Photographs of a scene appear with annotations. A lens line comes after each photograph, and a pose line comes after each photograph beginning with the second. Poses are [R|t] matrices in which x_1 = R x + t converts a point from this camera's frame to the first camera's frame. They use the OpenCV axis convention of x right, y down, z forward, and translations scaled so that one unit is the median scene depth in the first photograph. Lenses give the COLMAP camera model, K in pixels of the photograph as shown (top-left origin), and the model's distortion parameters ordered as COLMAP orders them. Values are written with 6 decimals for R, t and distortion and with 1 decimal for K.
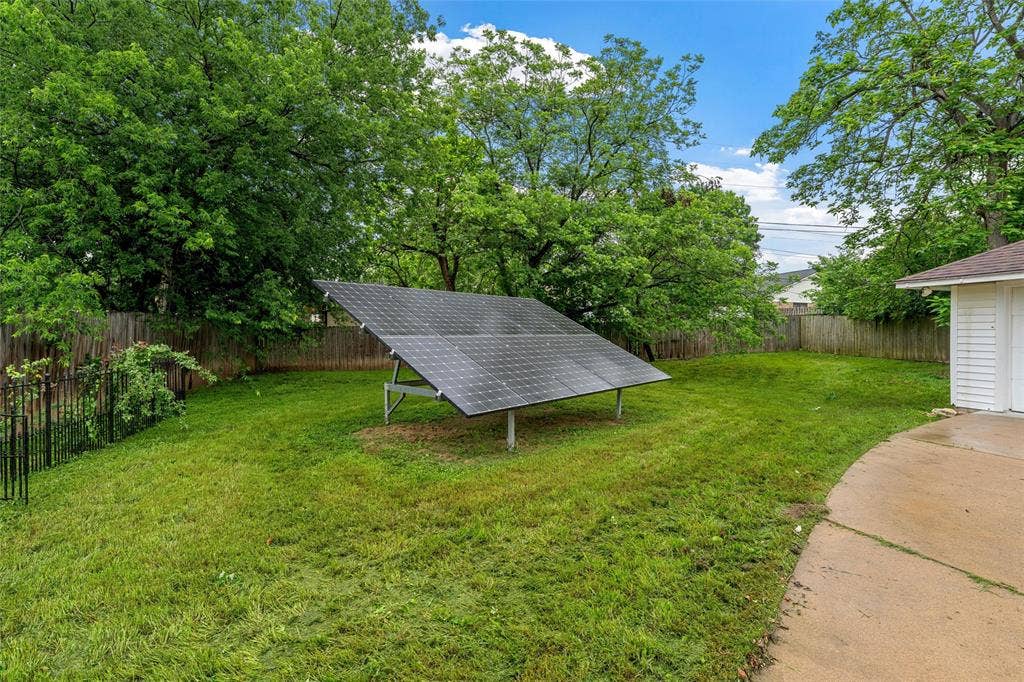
lens RADIAL K [[528.8, 0, 511.5], [0, 528.8, 336.3], [0, 0, 1]] dist [-0.004609, -0.000399]
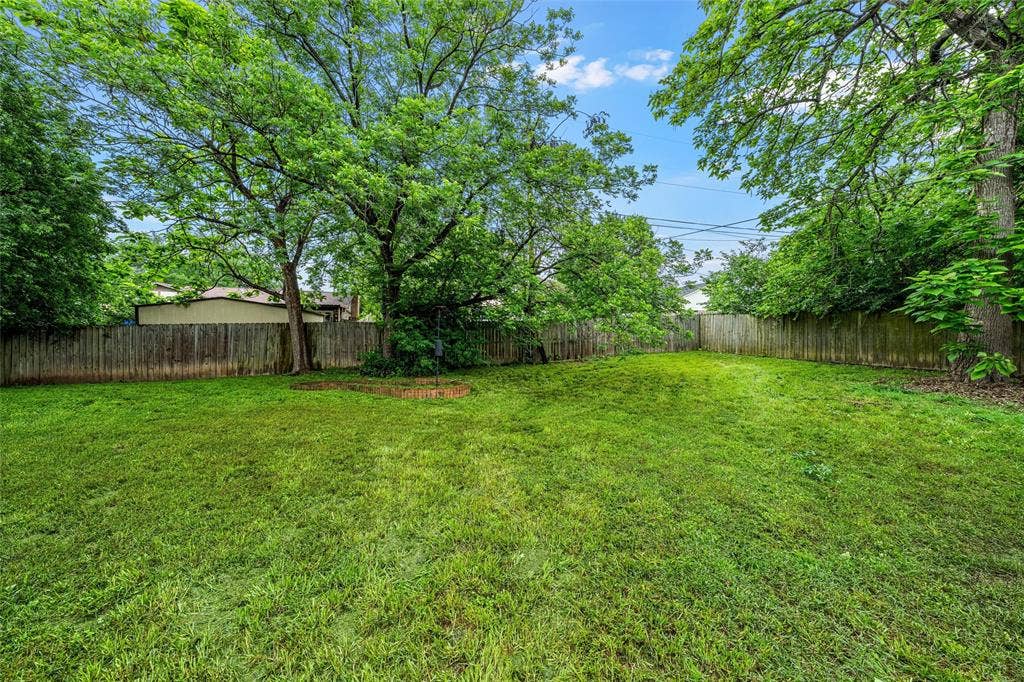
lens RADIAL K [[395.6, 0, 506.7], [0, 395.6, 344.4], [0, 0, 1]] dist [0.001854, -0.000185]
pose [[0.997785, -0.004427, 0.066372, 0.193221], [0.003311, 0.999852, 0.016909, 0.003039], [-0.066437, -0.016652, 0.997652, 0.405378]]
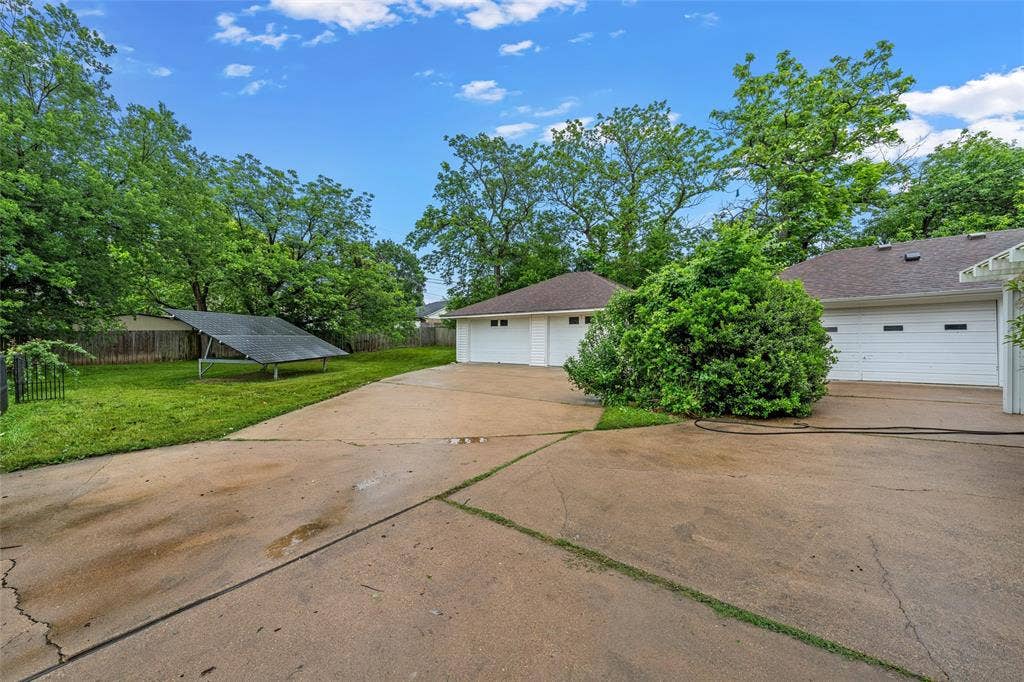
lens RADIAL K [[395.6, 0, 514.1], [0, 395.6, 343.6], [0, 0, 1]] dist [0.001854, -0.000185]
pose [[0.812812, -0.009470, 0.582449, -0.062916], [0.005453, 0.999948, 0.008648, 0.010060], [-0.582501, -0.003853, 0.812821, -0.417937]]
